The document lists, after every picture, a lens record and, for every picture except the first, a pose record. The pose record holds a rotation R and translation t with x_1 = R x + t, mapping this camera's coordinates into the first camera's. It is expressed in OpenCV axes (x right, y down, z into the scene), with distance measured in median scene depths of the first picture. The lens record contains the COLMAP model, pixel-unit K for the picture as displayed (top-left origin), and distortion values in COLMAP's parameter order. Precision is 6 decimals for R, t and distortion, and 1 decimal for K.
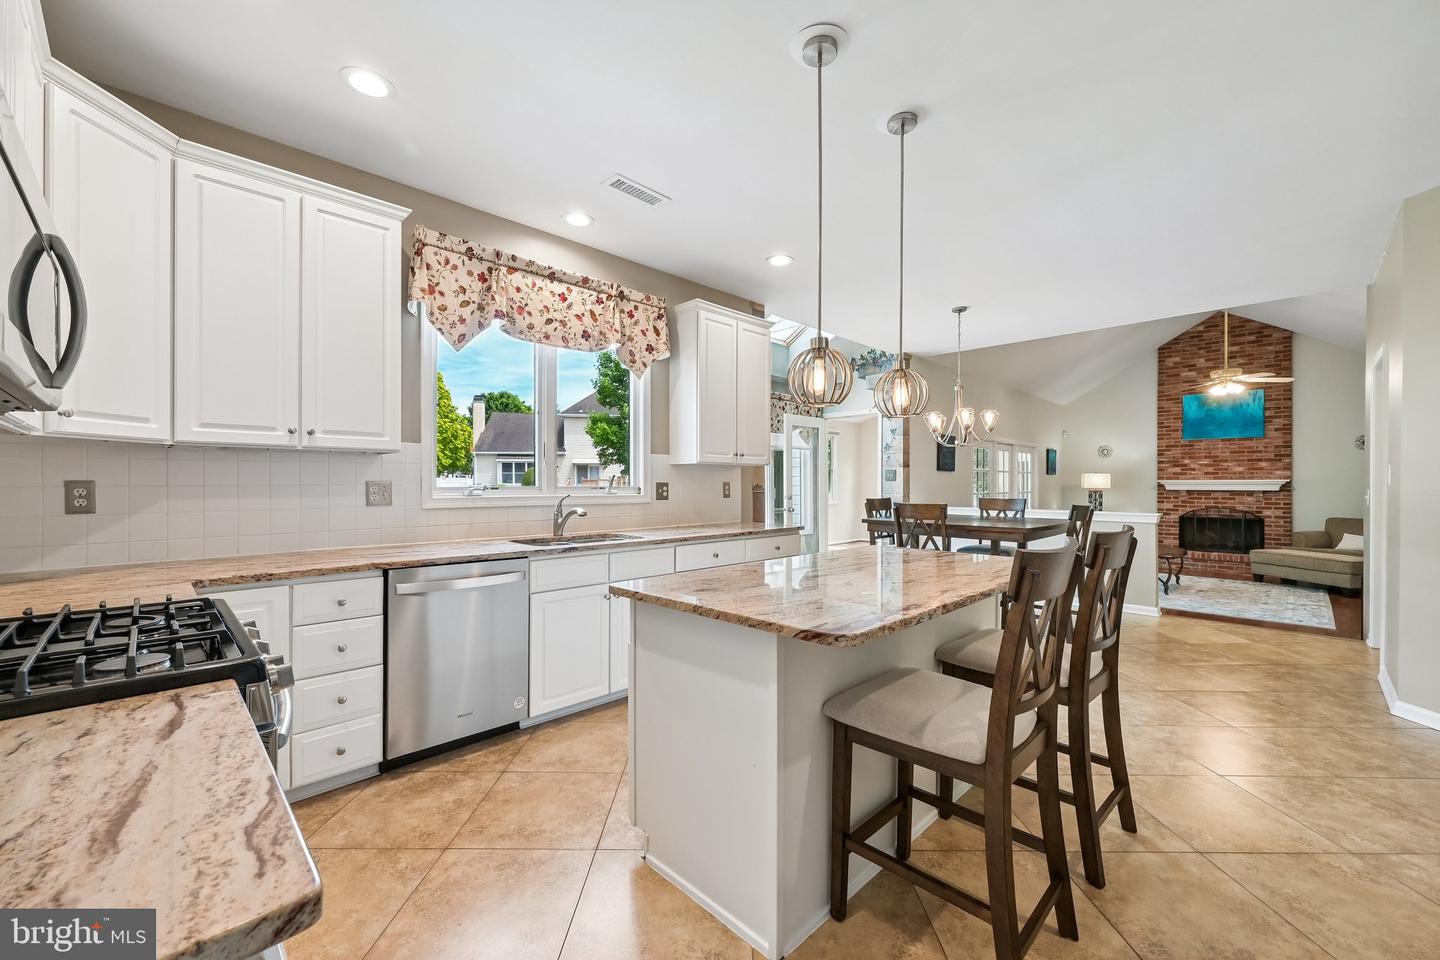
lens RADIAL K [[577.7, 0, 719.8], [0, 577.7, 481.4], [0, 0, 1]] dist [-0.001326, 0.000808]
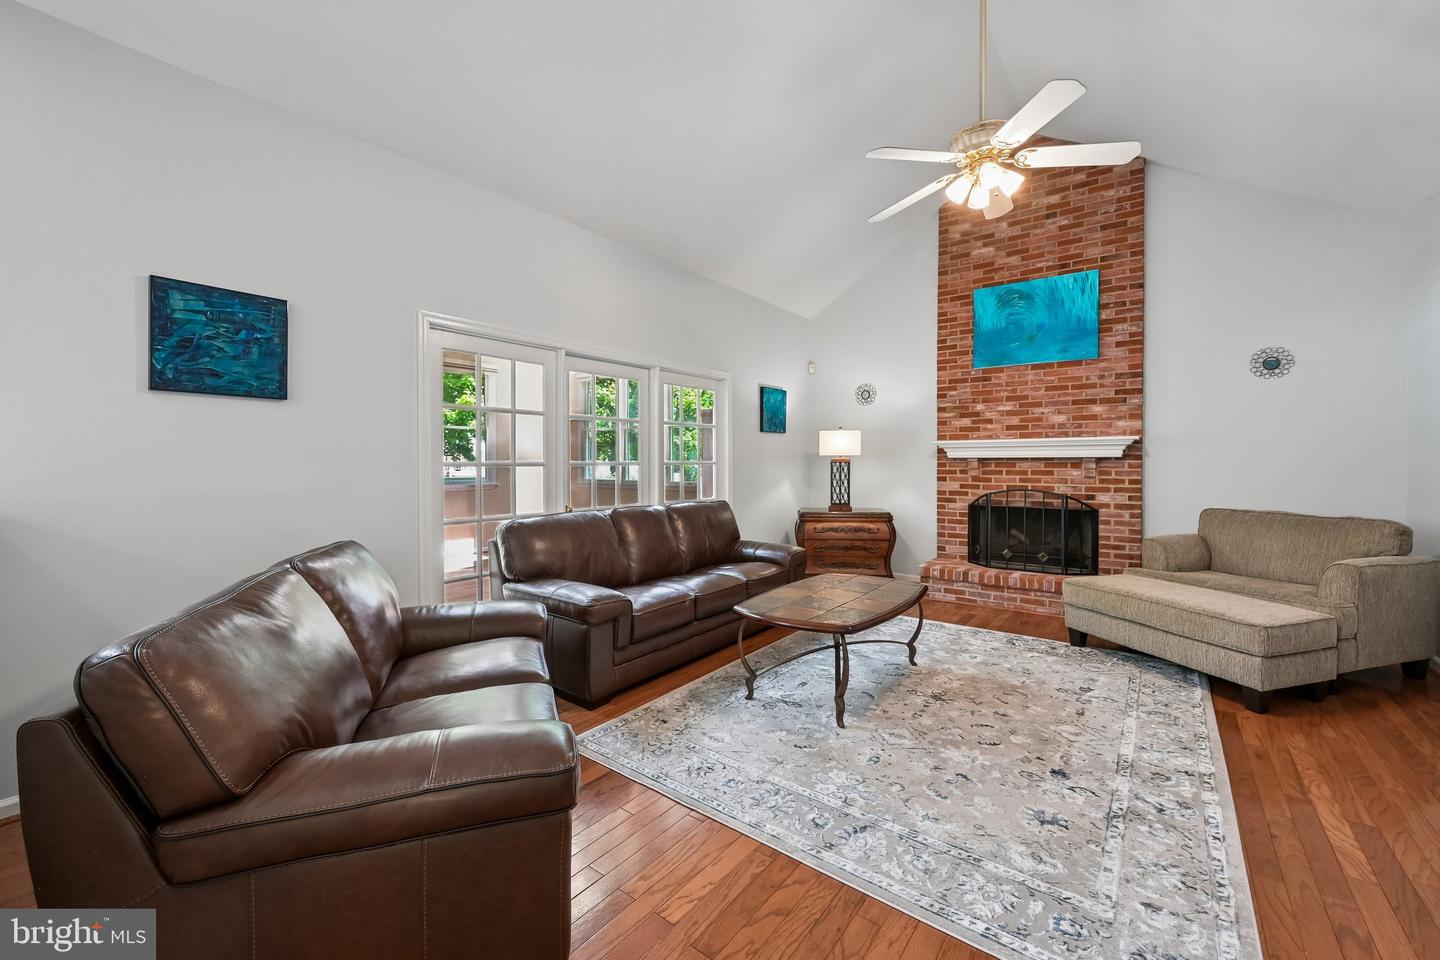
lens RADIAL K [[577.7, 0, 724.4], [0, 577.7, 465.3], [0, 0, 1]] dist [-0.001326, 0.000808]
pose [[0.990299, -0.004561, 0.138879, 0.524326], [0.002982, 0.999929, 0.011578, 0.016123], [-0.138922, -0.011052, 0.990242, 0.516261]]
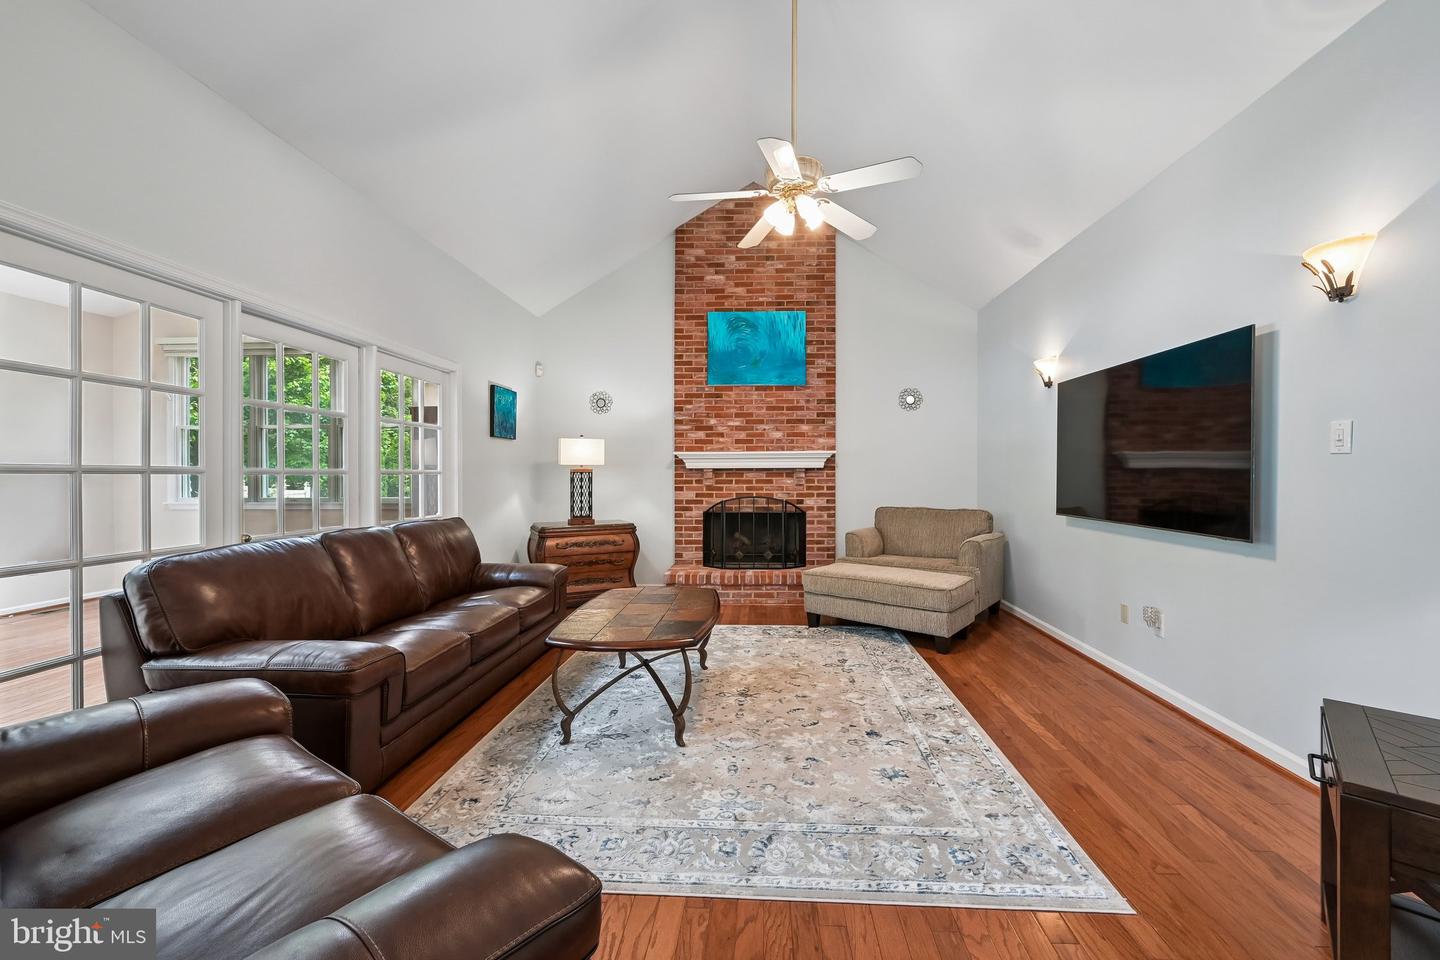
lens RADIAL K [[577.7, 0, 742.2], [0, 577.7, 476.6], [0, 0, 1]] dist [-0.001326, 0.000808]
pose [[0.735988, -0.005694, 0.676971, 0.454201], [0.001602, 0.999976, 0.006670, 0.021234], [-0.676993, -0.003824, 0.735980, 0.575379]]
